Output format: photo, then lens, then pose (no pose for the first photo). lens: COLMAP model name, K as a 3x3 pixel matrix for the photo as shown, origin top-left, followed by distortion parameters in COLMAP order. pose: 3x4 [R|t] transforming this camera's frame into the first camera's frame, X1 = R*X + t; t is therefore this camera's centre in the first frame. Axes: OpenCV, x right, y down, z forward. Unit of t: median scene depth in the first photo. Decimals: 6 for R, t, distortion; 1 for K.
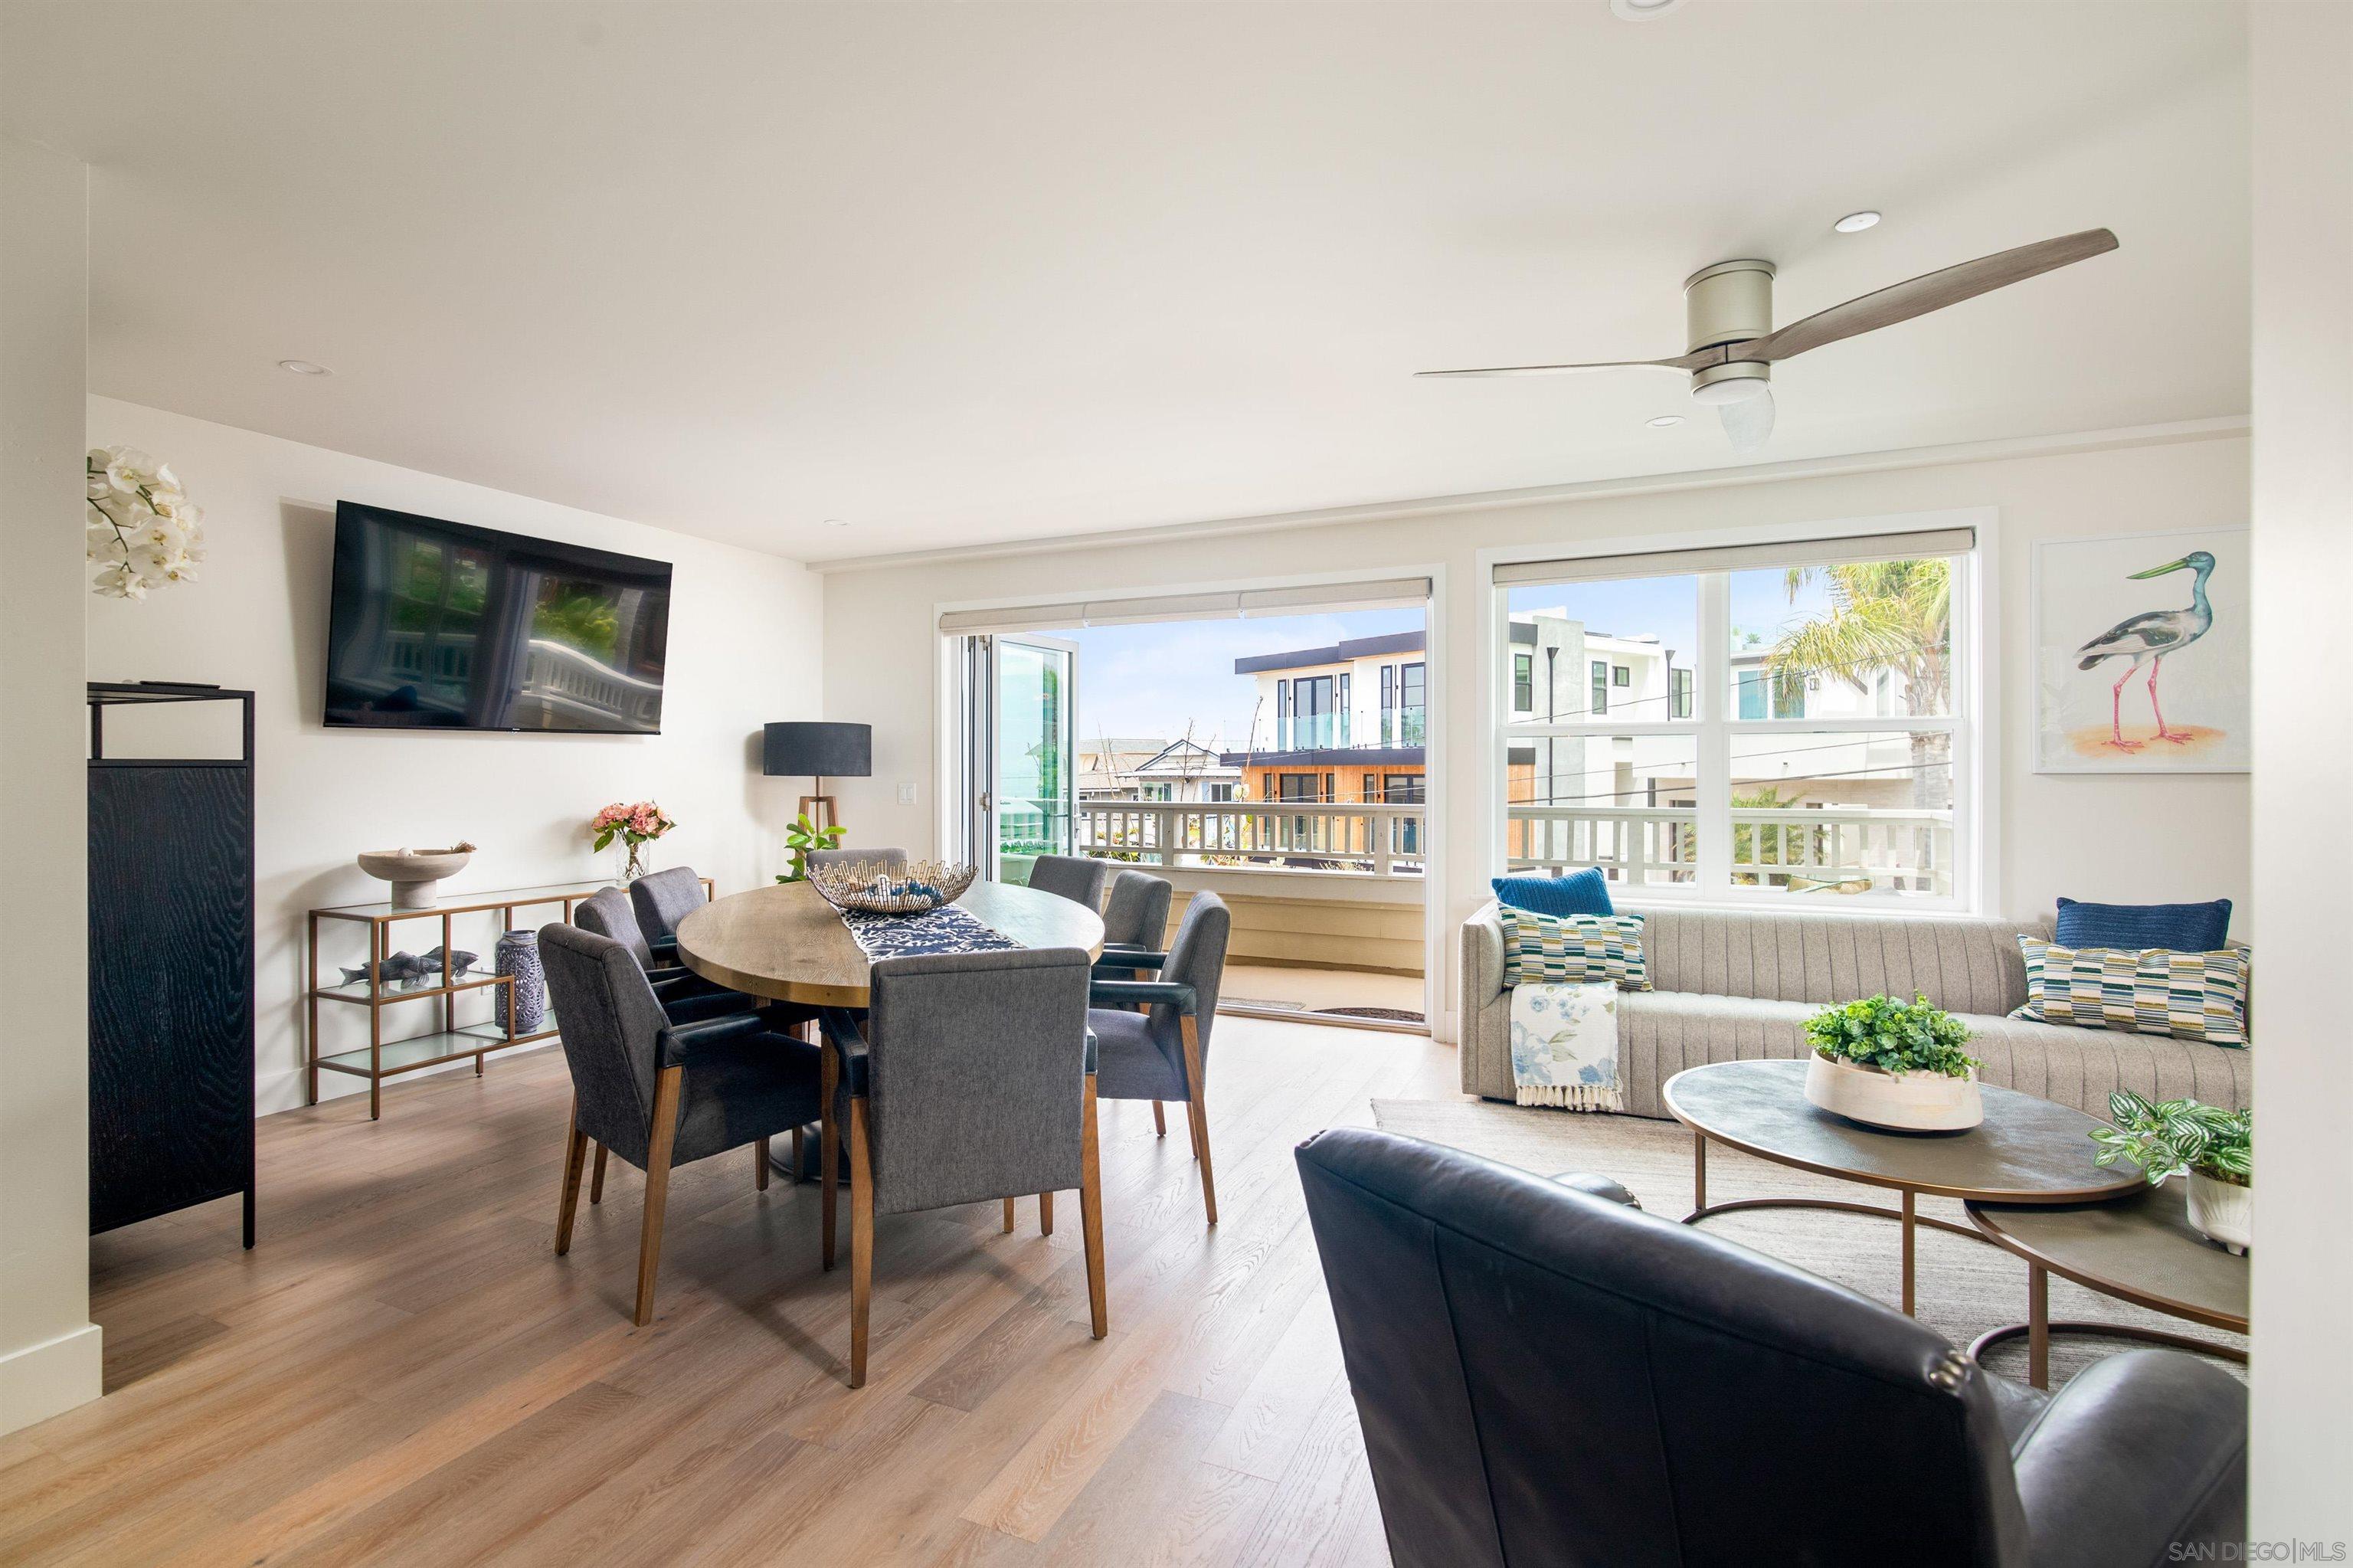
lens RADIAL K [[1092.4, 0, 1129.5], [0, 1092.4, 778.2], [0, 0, 1]] dist [0.002621, 0.000121]
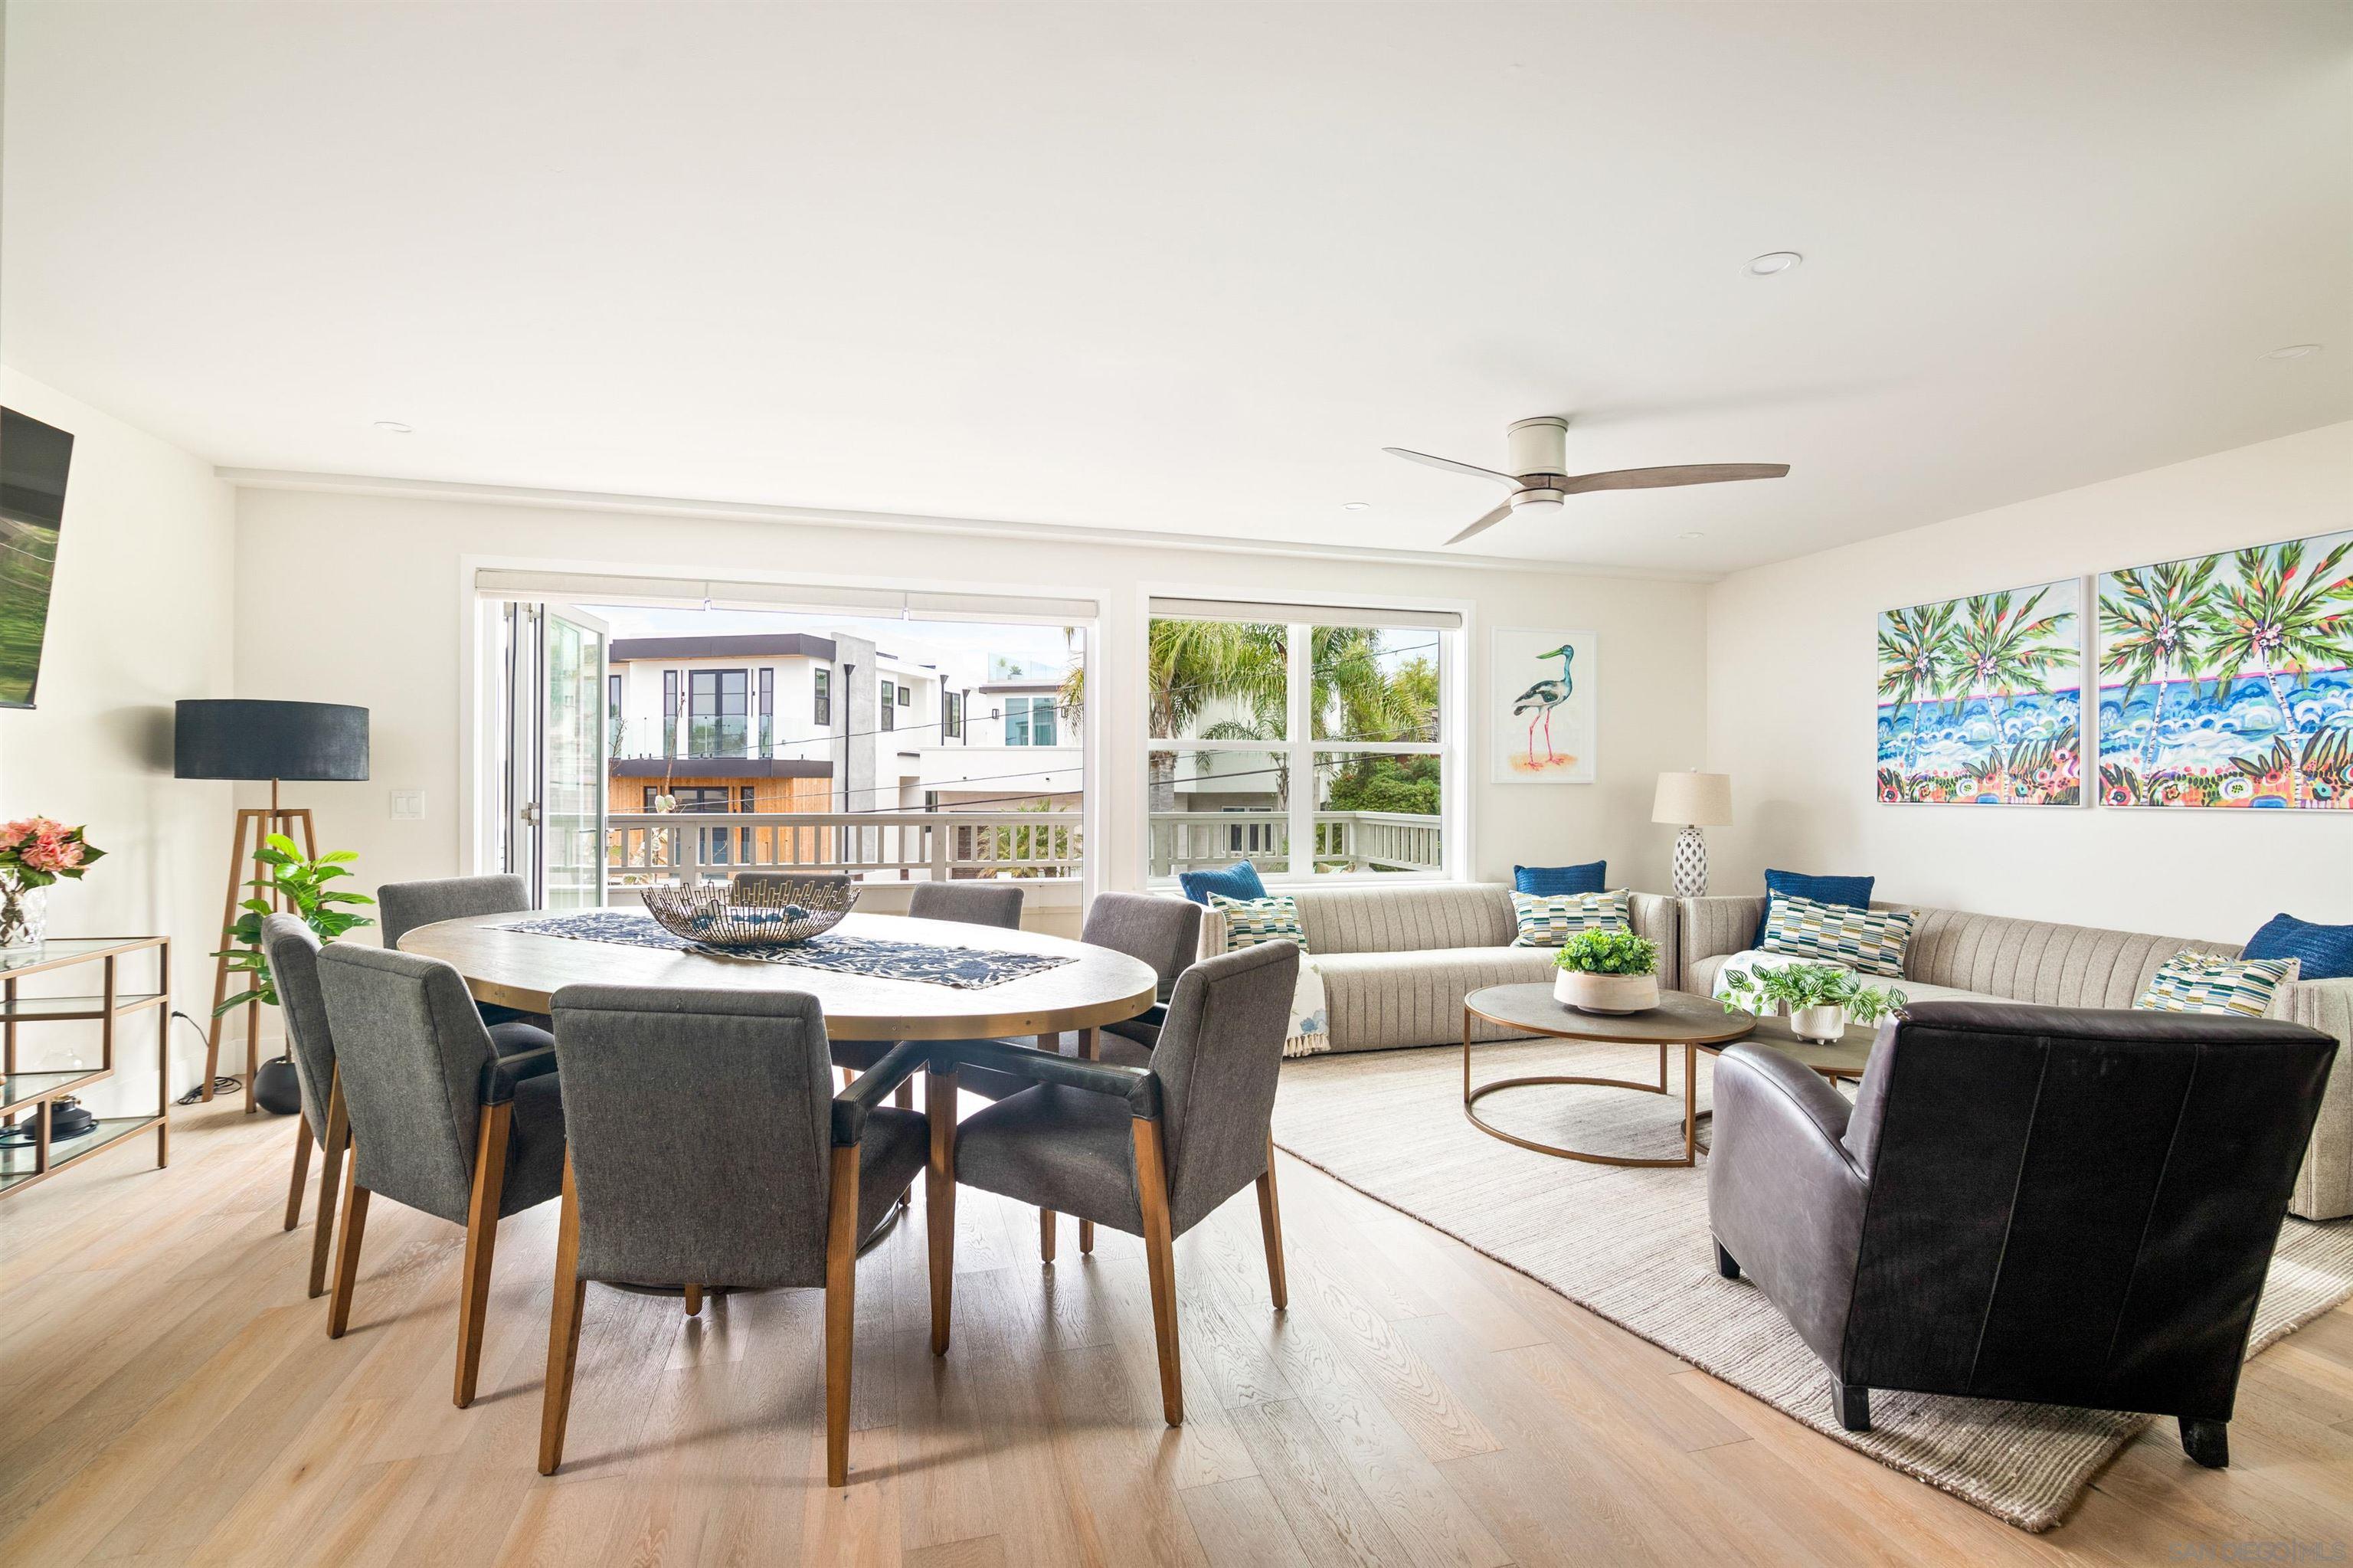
lens RADIAL K [[1092.4, 0, 1180.2], [0, 1092.4, 778.4], [0, 0, 1]] dist [0.002621, 0.000121]
pose [[0.755777, 0.009046, 0.654766, -0.375796], [-0.000764, 0.999916, -0.012933, 0.006994], [-0.654829, 0.009274, 0.755721, 0.125191]]
